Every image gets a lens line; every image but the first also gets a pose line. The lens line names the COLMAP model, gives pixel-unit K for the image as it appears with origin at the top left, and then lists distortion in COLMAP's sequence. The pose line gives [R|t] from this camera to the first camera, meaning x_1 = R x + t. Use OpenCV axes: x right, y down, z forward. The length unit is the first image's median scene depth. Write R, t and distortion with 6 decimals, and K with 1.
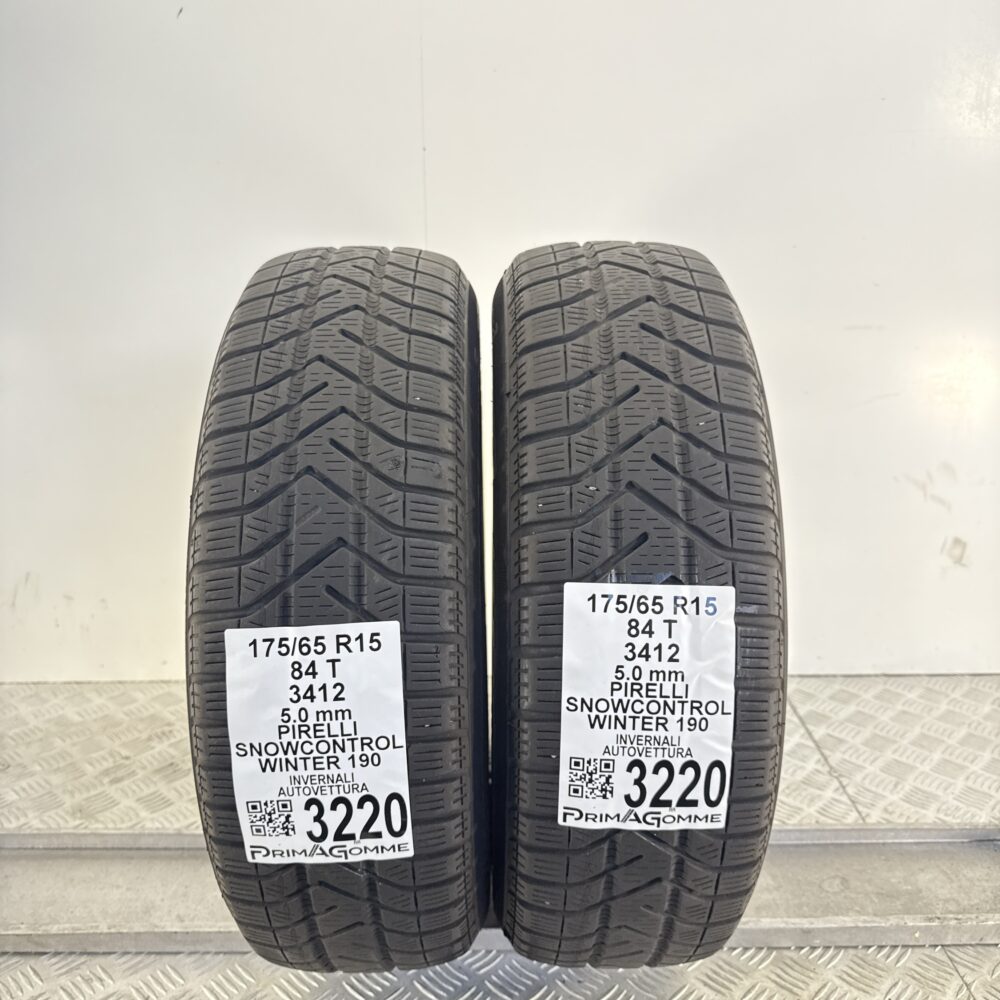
lens RADIAL K [[909.1, 0, 500.0], [0, 909.1, 500.0], [0, 0, 1]] dist [0.128266, -0.304347]
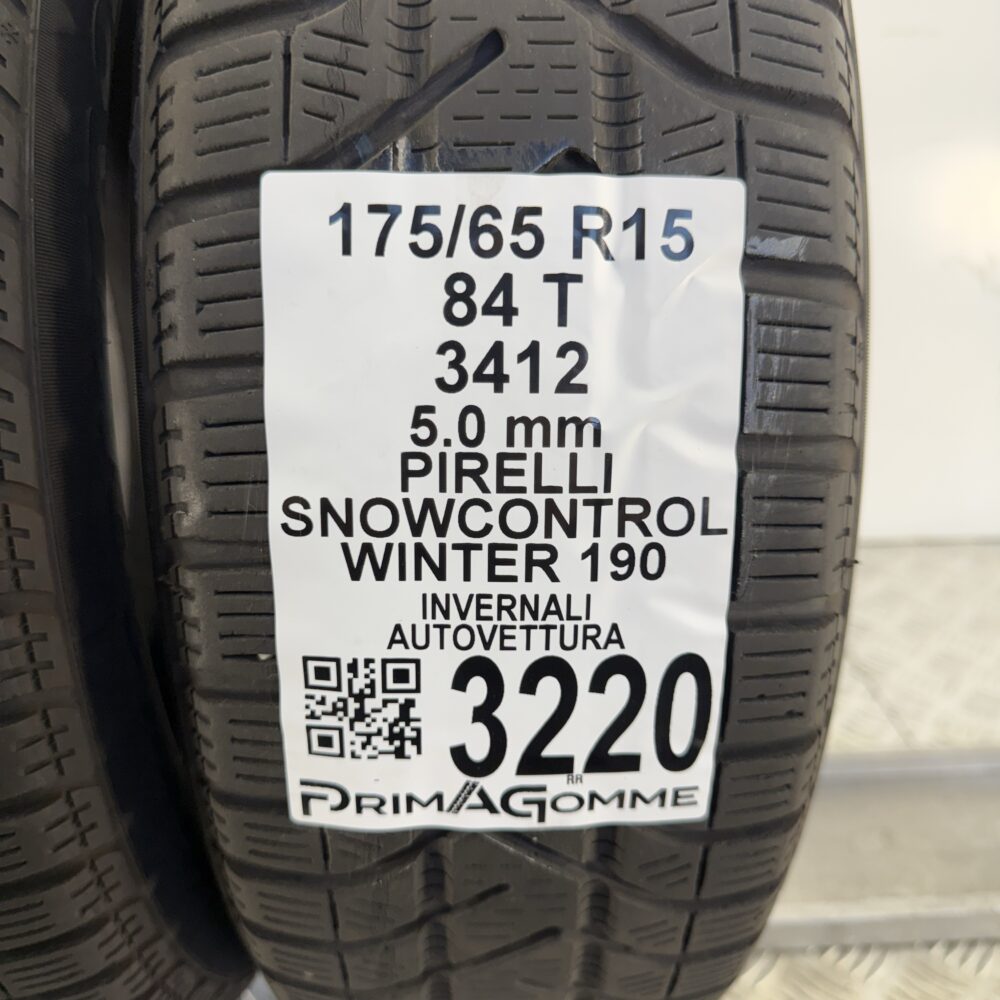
lens RADIAL K [[909.1, 0, 500.0], [0, 909.1, 500.0], [0, 0, 1]] dist [0.128266, -0.304347]
pose [[0.999592, -0.017726, 0.022392, 0.150890], [0.015329, 0.994561, 0.103019, 0.179576], [-0.024096, -0.102634, 0.994427, 0.632913]]
